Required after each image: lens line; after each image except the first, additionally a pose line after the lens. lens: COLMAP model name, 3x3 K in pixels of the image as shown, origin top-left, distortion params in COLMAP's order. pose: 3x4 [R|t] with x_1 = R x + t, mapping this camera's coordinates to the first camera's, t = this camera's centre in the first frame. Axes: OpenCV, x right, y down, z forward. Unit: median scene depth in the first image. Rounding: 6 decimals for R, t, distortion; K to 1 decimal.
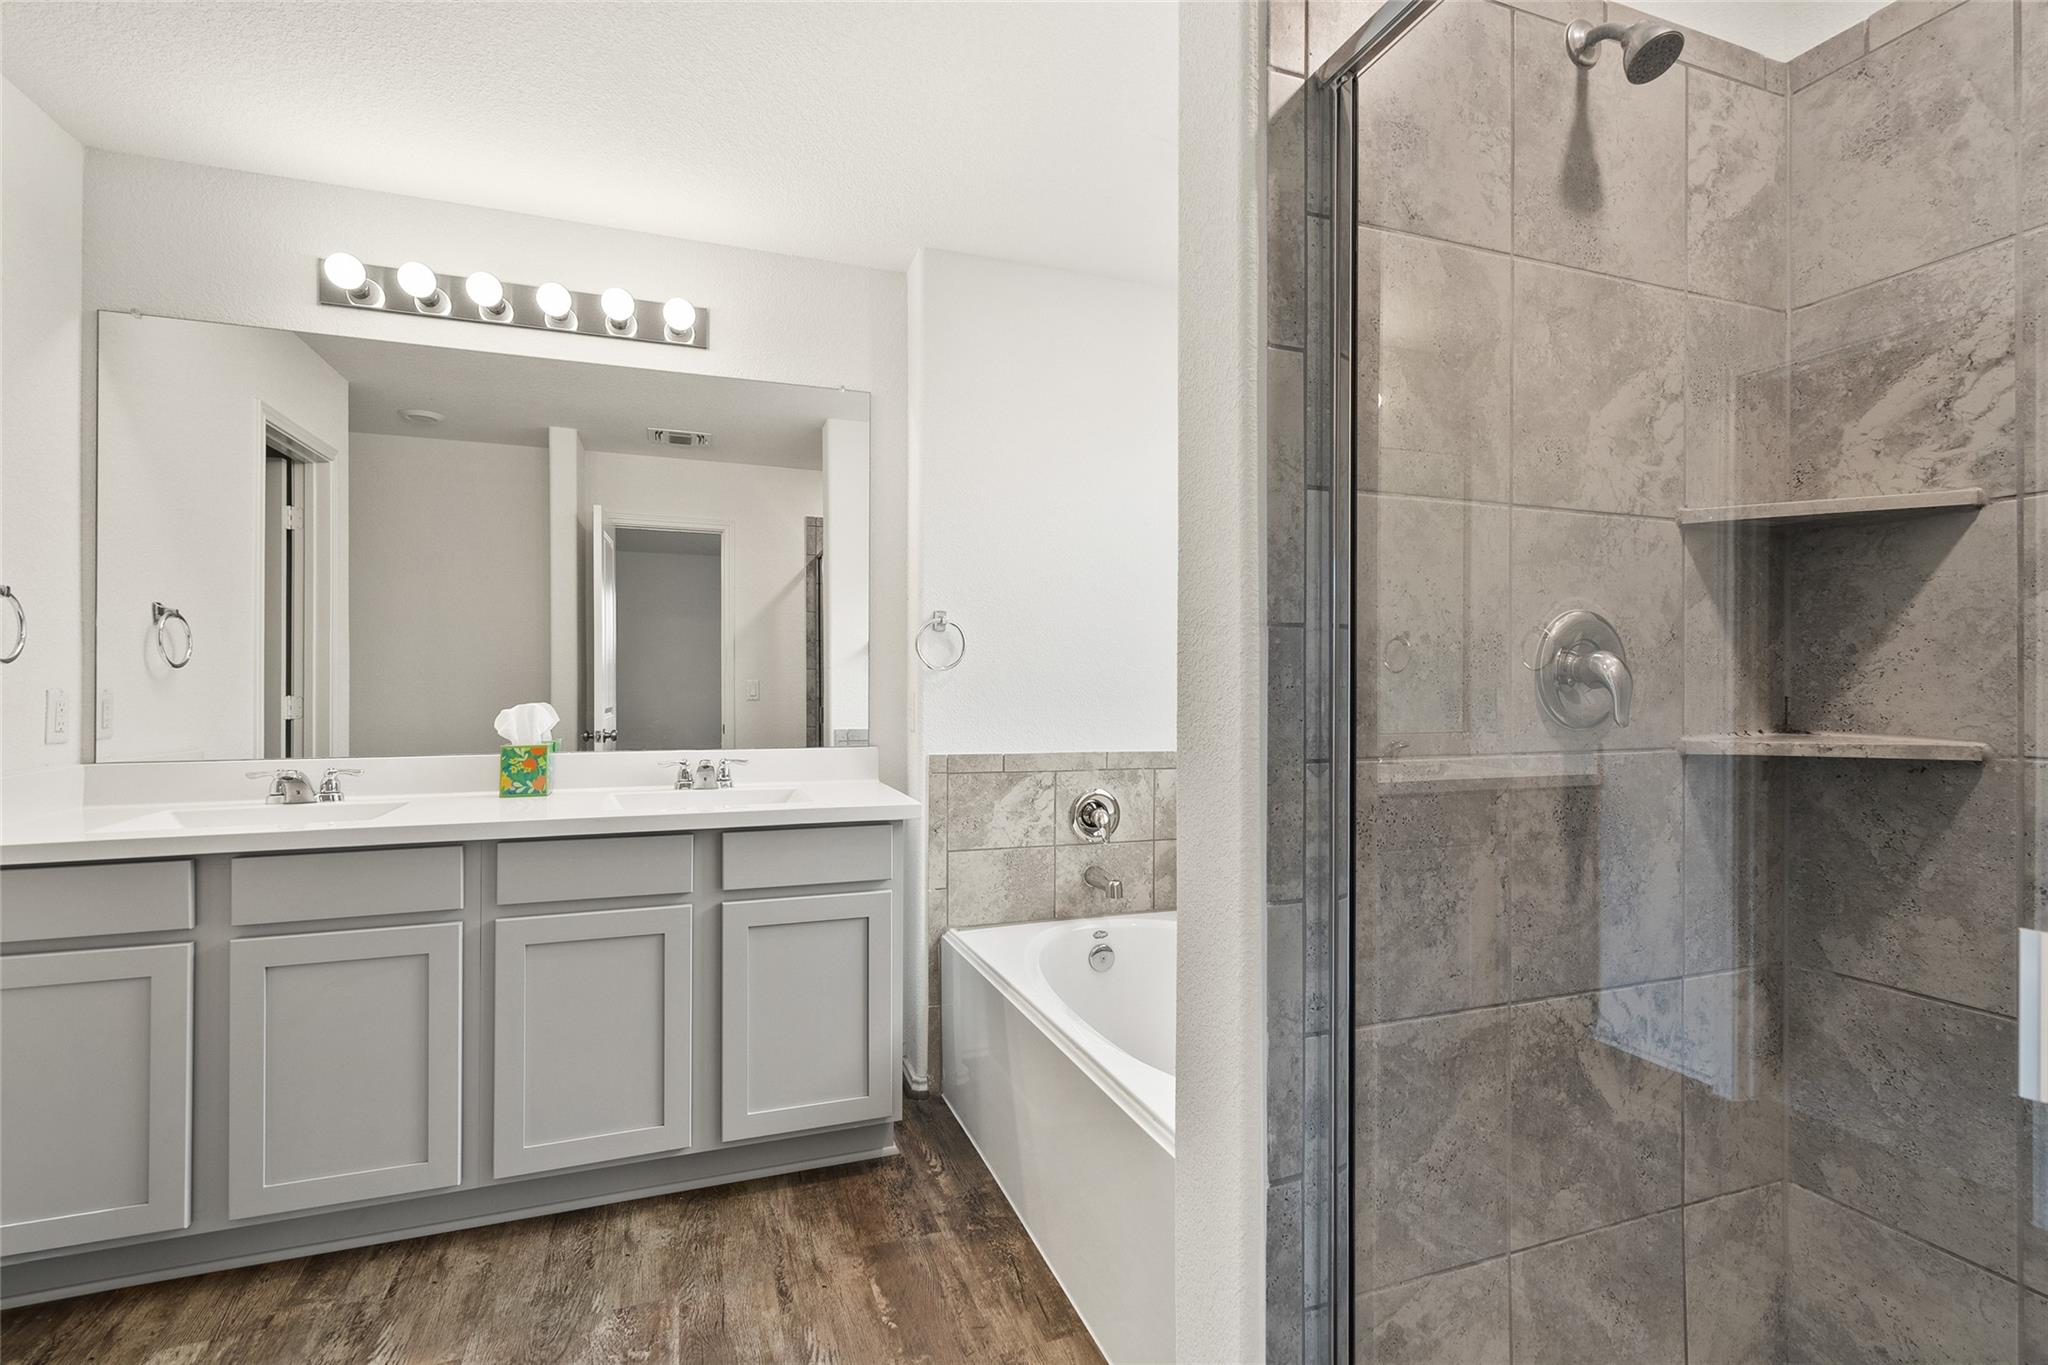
lens RADIAL K [[932.2, 0, 1018.7], [0, 932.2, 684.9], [0, 0, 1]] dist [-0.000077, -0.000237]
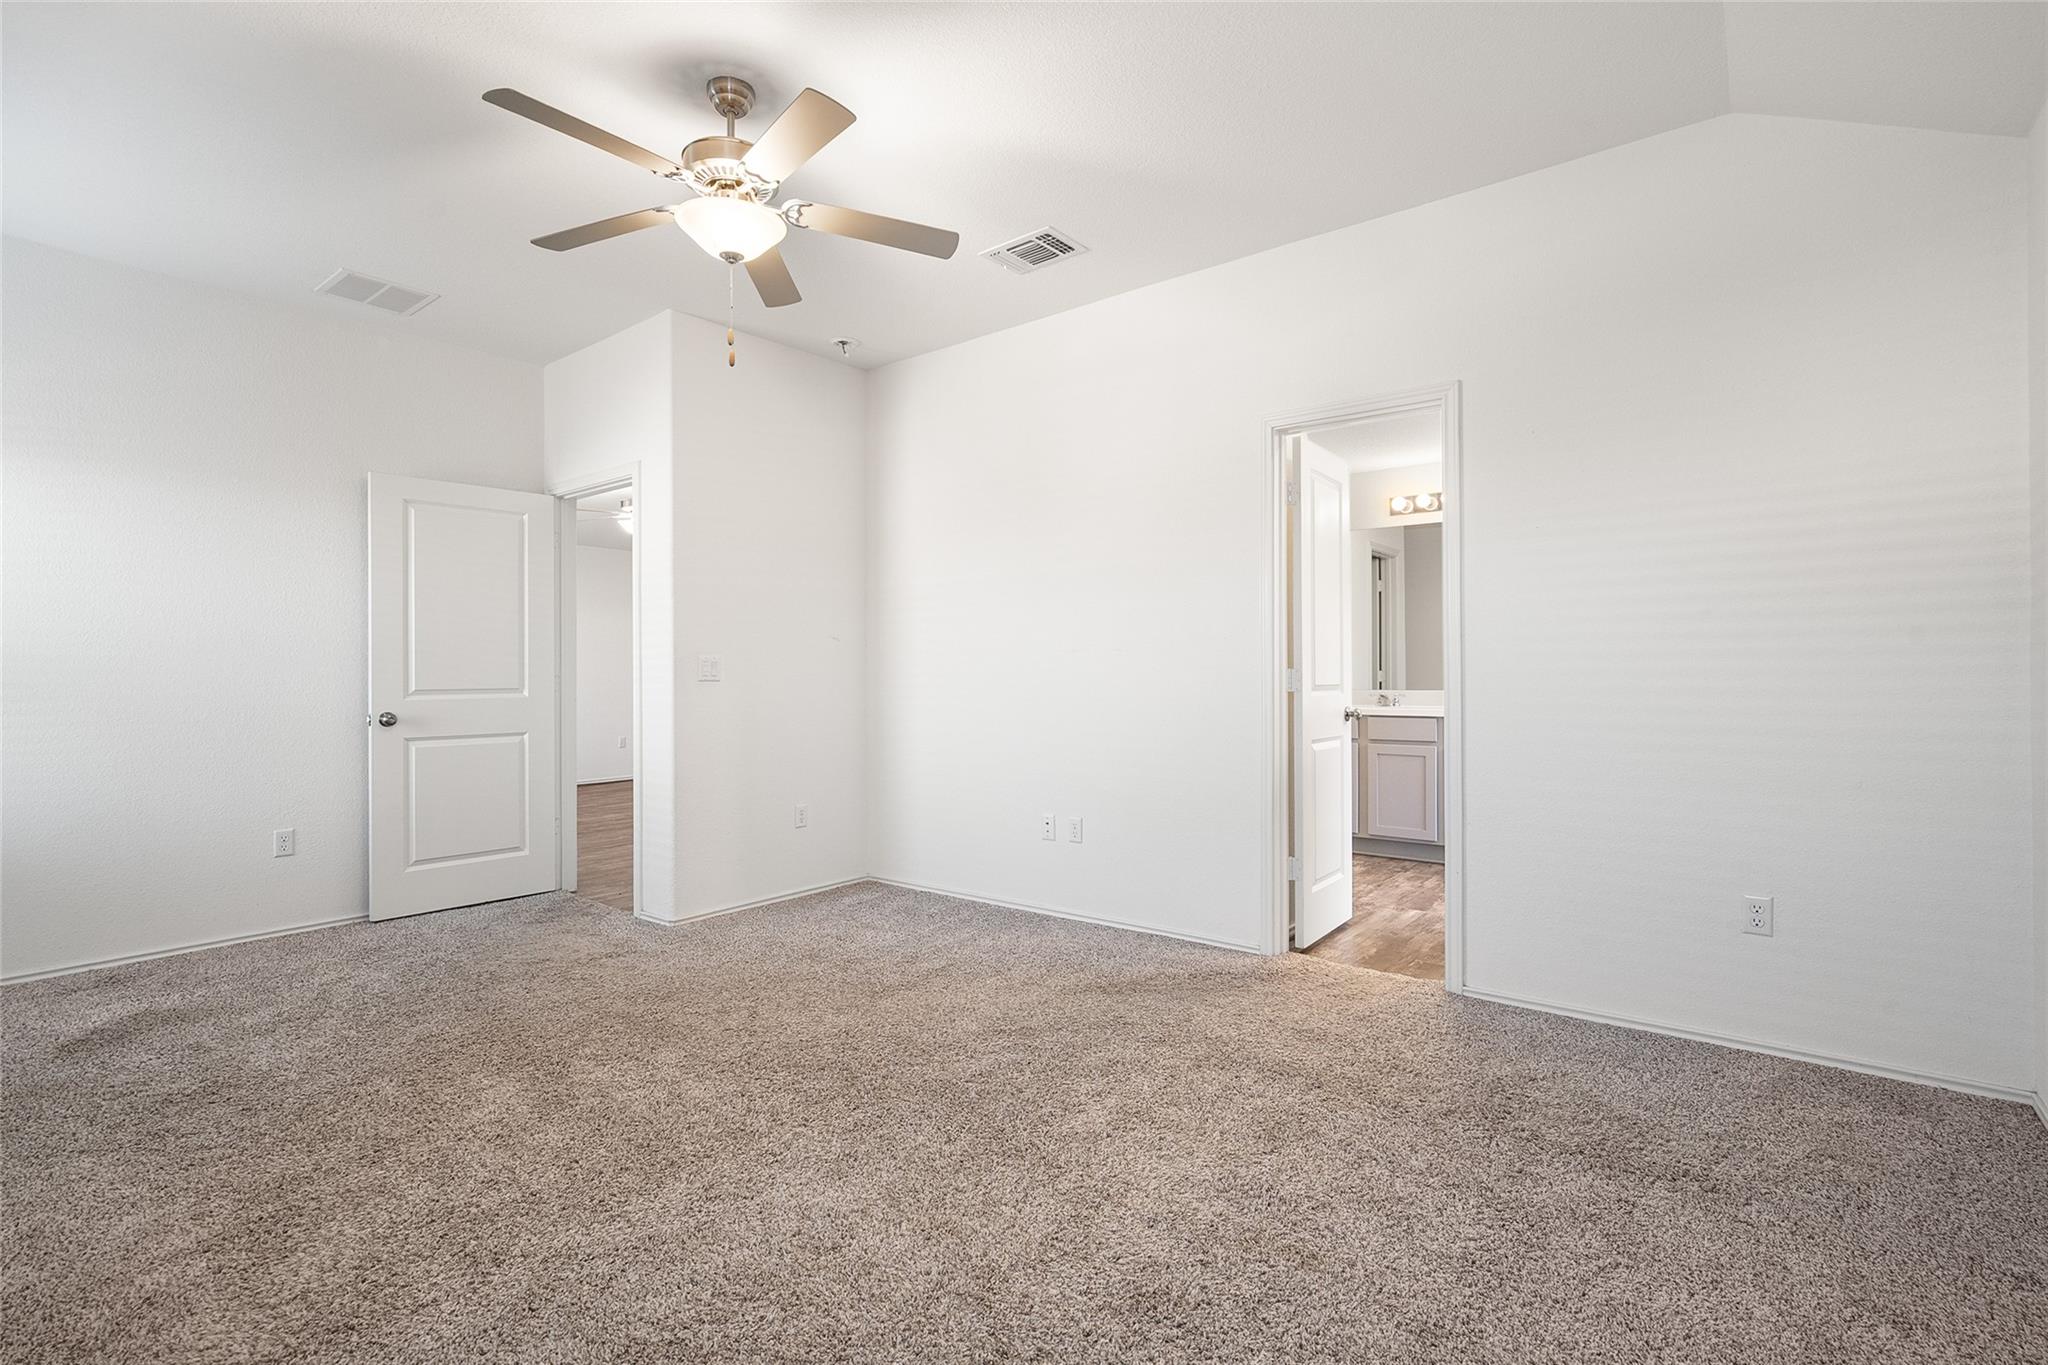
lens RADIAL K [[942.8, 0, 1015.2], [0, 942.8, 667.6], [0, 0, 1]] dist [-0.003419, 0.000761]
pose [[0.516614, 0.004159, -0.856208, 0.761028], [0.015547, 0.999778, 0.014237, -0.023287], [0.856077, -0.020667, 0.516434, -1.000351]]
